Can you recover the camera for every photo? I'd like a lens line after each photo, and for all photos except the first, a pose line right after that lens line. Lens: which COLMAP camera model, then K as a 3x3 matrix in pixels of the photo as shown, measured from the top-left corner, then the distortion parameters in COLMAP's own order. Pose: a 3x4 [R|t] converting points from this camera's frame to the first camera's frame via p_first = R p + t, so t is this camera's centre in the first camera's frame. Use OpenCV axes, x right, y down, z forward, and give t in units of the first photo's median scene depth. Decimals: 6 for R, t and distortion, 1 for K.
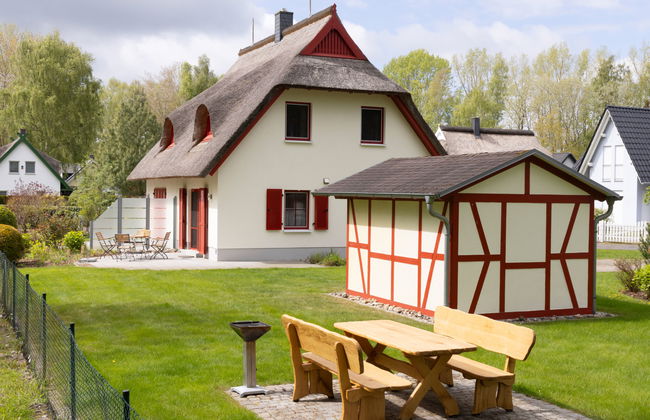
lens RADIAL K [[840.0, 0, 326.1], [0, 840.0, 207.3], [0, 0, 1]] dist [-0.028370, 0.000000]
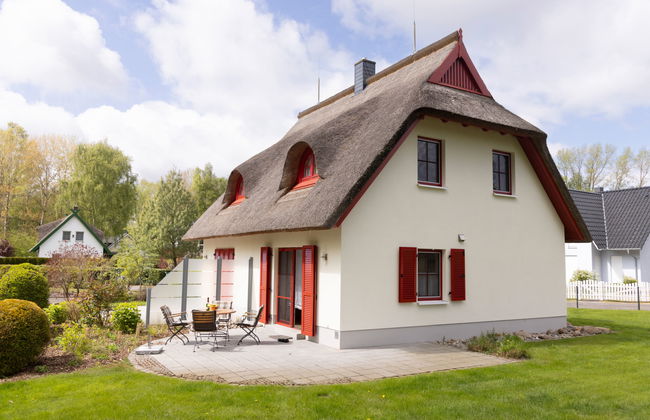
lens RADIAL K [[504.5, 0, 325.4], [0, 504.5, 211.0], [0, 0, 1]] dist [-0.022387, 0.006814]
pose [[0.993837, 0.015047, 0.109821, -0.168138], [-0.002722, 0.993757, -0.111532, -0.003315], [-0.110814, 0.110545, 0.987674, 0.506869]]
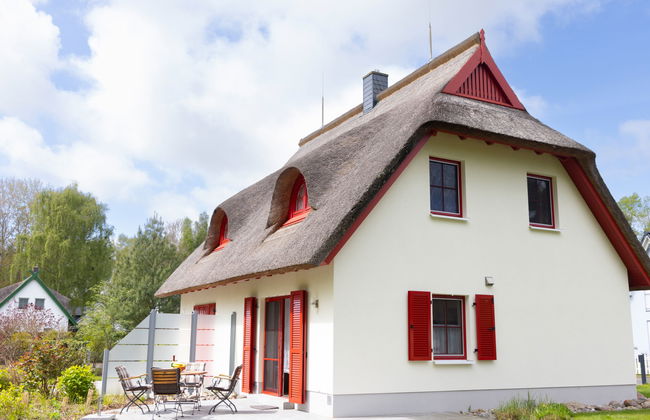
lens RADIAL K [[647.1, 0, 324.8], [0, 647.1, 211.1], [0, 0, 1]] dist [-0.007632, 0.000000]
pose [[0.998062, 0.009334, 0.061530, -0.144644], [0.003654, 0.978194, -0.207661, 0.016557], [-0.062126, 0.207484, 0.976264, 0.484809]]
